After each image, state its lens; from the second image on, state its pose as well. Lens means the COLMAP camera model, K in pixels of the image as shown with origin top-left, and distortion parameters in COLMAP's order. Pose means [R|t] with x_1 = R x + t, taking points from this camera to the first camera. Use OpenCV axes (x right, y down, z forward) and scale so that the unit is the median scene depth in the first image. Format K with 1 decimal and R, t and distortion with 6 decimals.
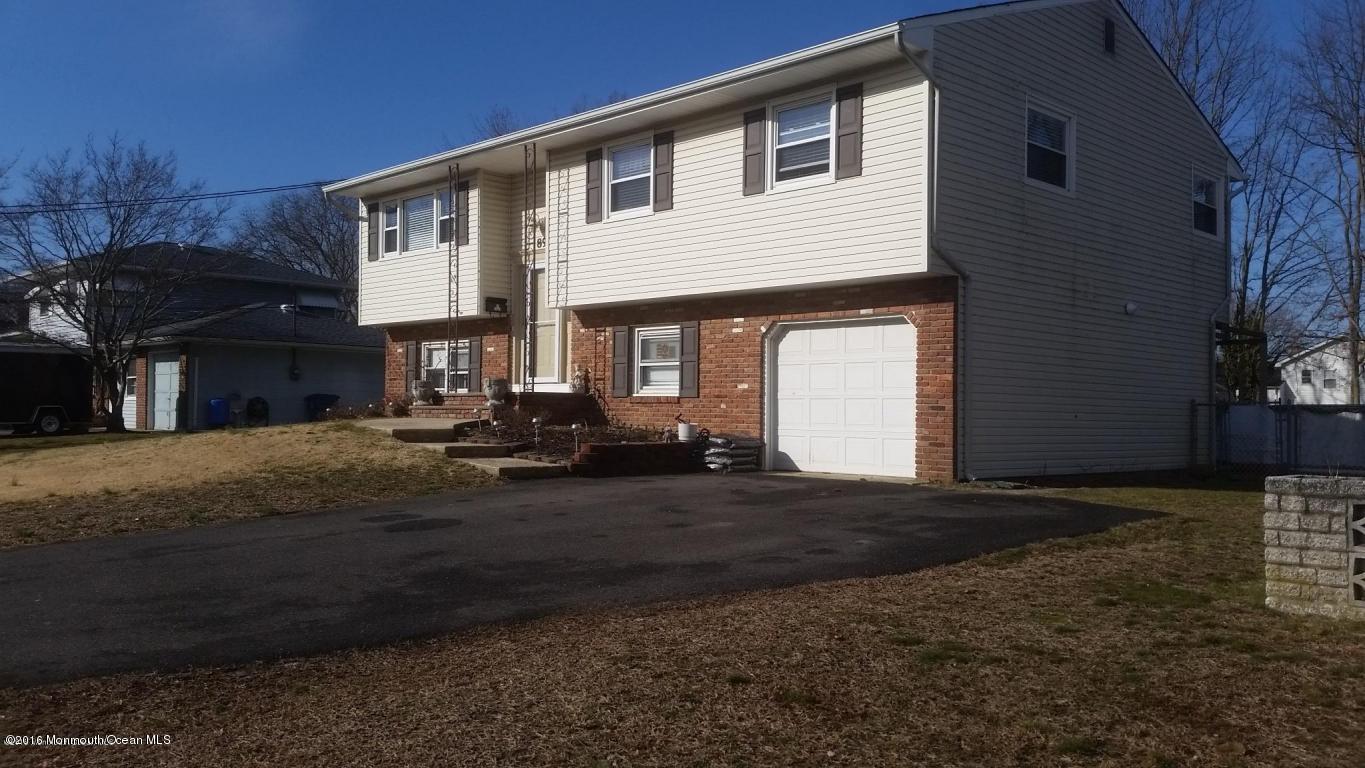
lens RADIAL K [[1091.6, 0, 690.0], [0, 1091.6, 387.8], [0, 0, 1]] dist [0.142129, -0.341950]
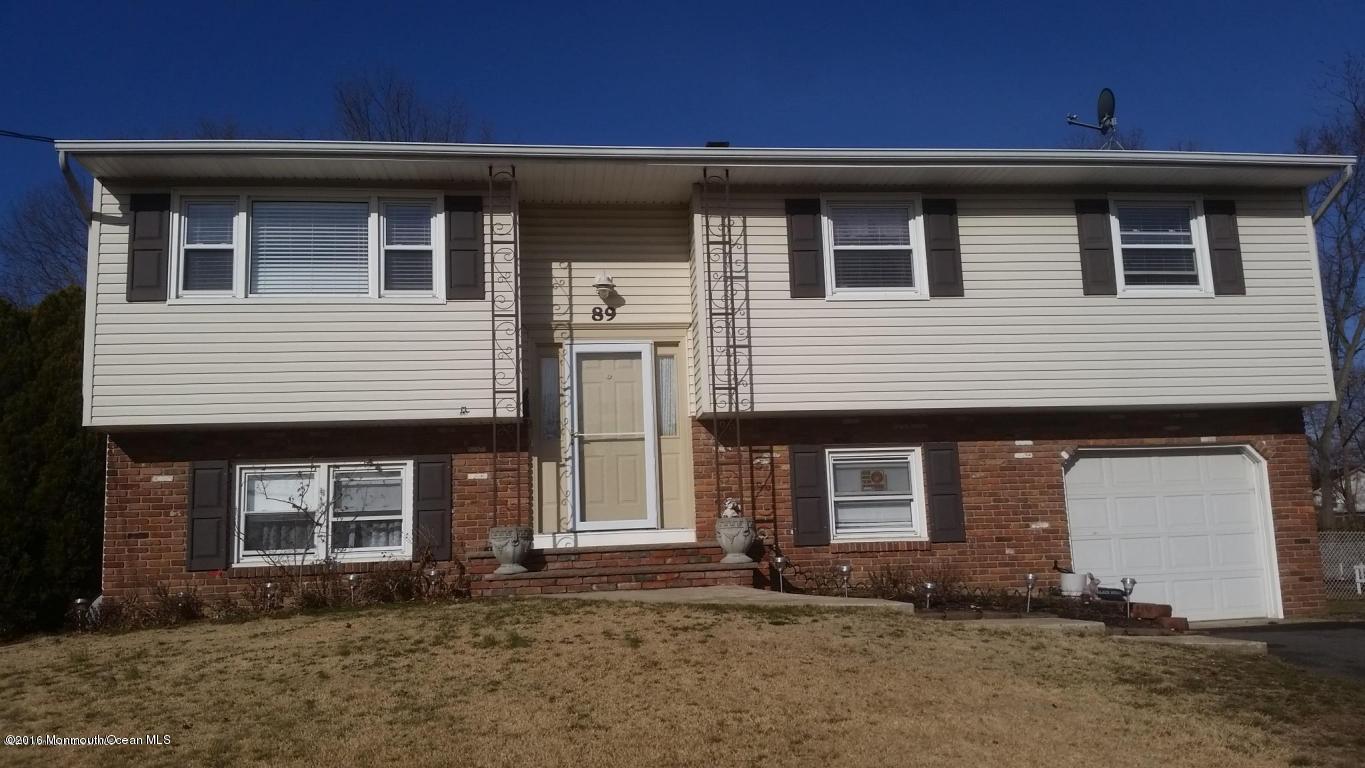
lens RADIAL K [[1091.6, 0, 690.0], [0, 1091.6, 387.8], [0, 0, 1]] dist [0.142129, -0.341950]
pose [[0.610871, 0.104819, 0.784761, -0.741318], [0.029783, 0.987454, -0.155076, 0.016533], [-0.791170, 0.118104, 0.600085, 0.692710]]
